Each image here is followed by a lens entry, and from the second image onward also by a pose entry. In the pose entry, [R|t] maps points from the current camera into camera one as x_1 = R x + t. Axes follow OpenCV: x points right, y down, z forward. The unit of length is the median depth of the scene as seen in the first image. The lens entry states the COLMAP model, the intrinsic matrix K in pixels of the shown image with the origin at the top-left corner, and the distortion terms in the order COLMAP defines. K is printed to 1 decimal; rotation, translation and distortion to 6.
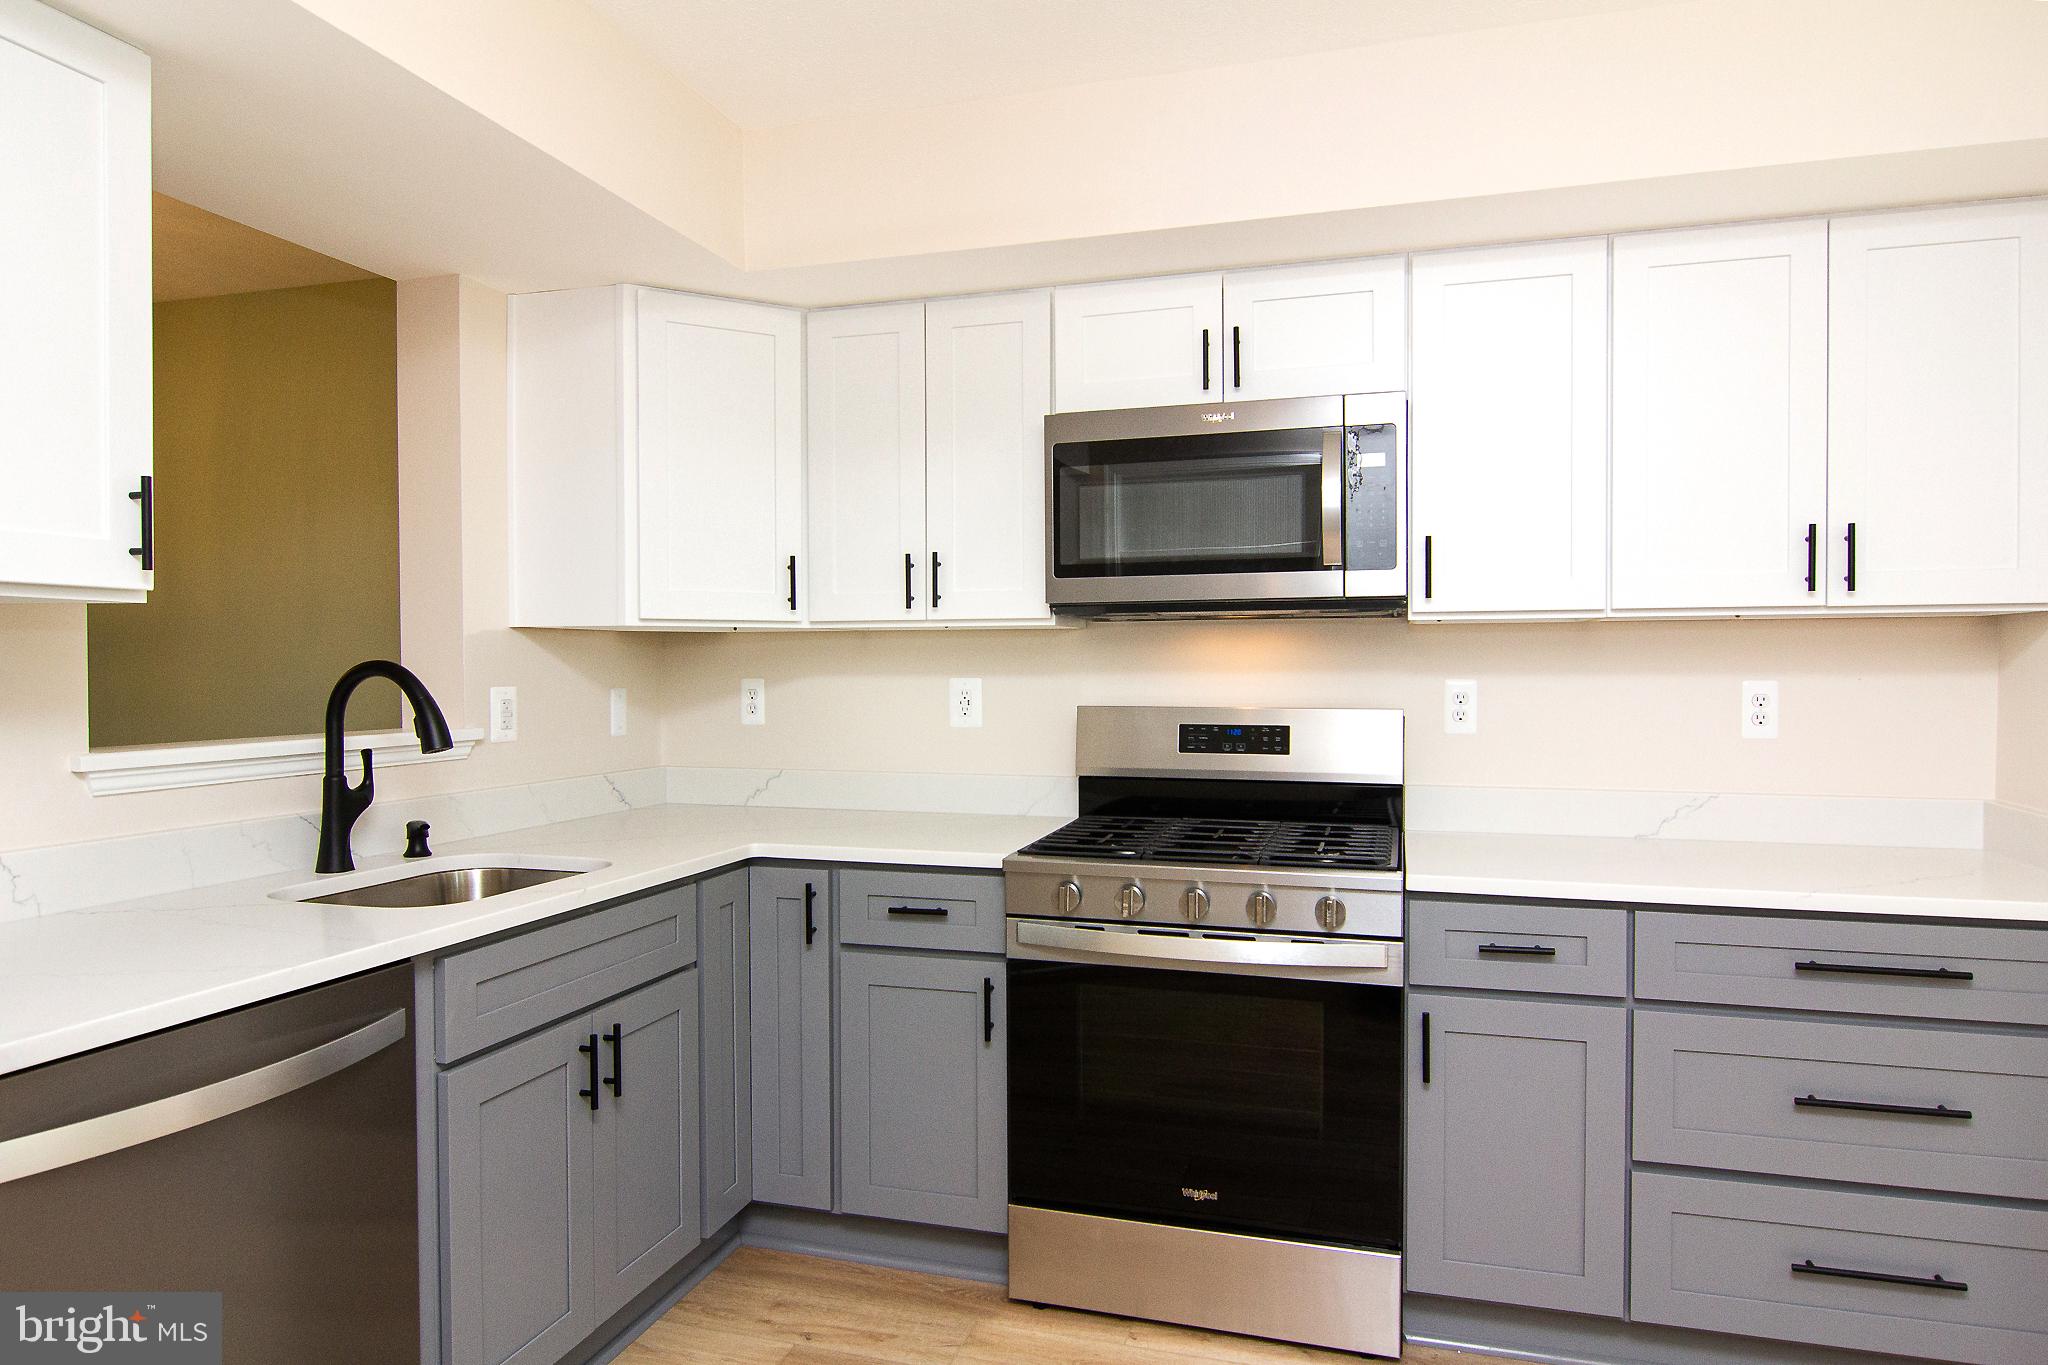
lens RADIAL K [[1199.7, 0, 1024.0], [0, 1199.7, 682.5], [0, 0, 1]] dist [0.003271, 0.000454]
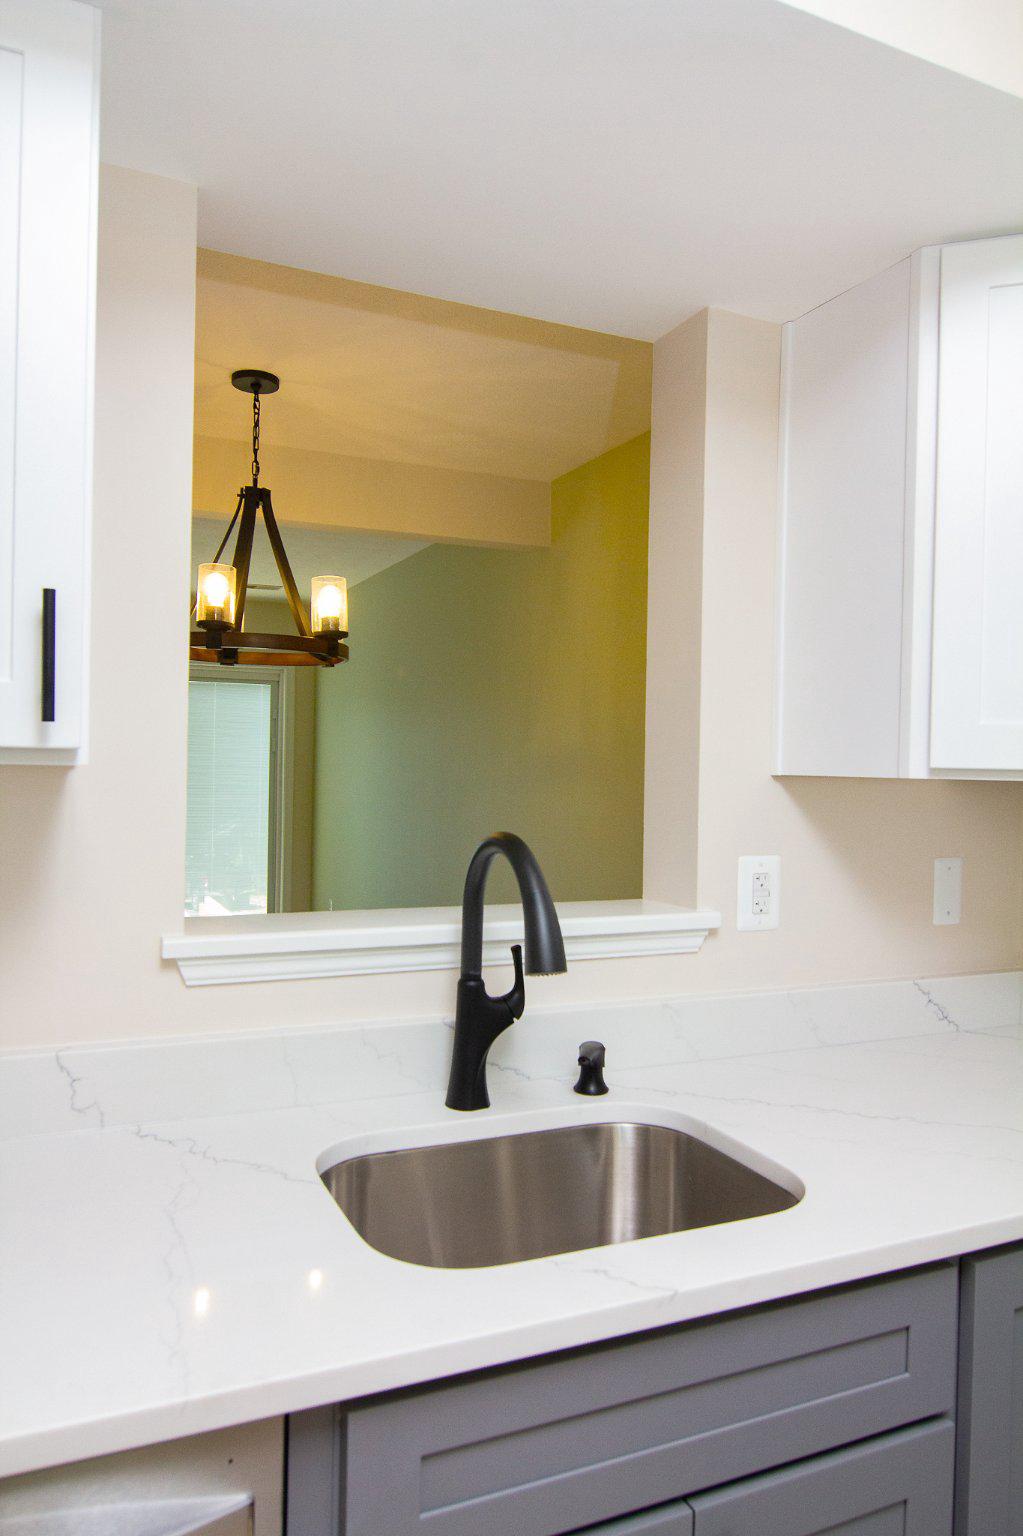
lens RADIAL K [[1044.0, 0, 511.5], [0, 1044.0, 768.0], [0, 0, 1]] dist [-0.002702, -0.000283]
pose [[0.657012, 0.017893, -0.753668, -0.063537], [-0.034561, 0.999382, -0.006402, -0.052056], [0.753088, 0.030253, 0.657224, 0.583481]]
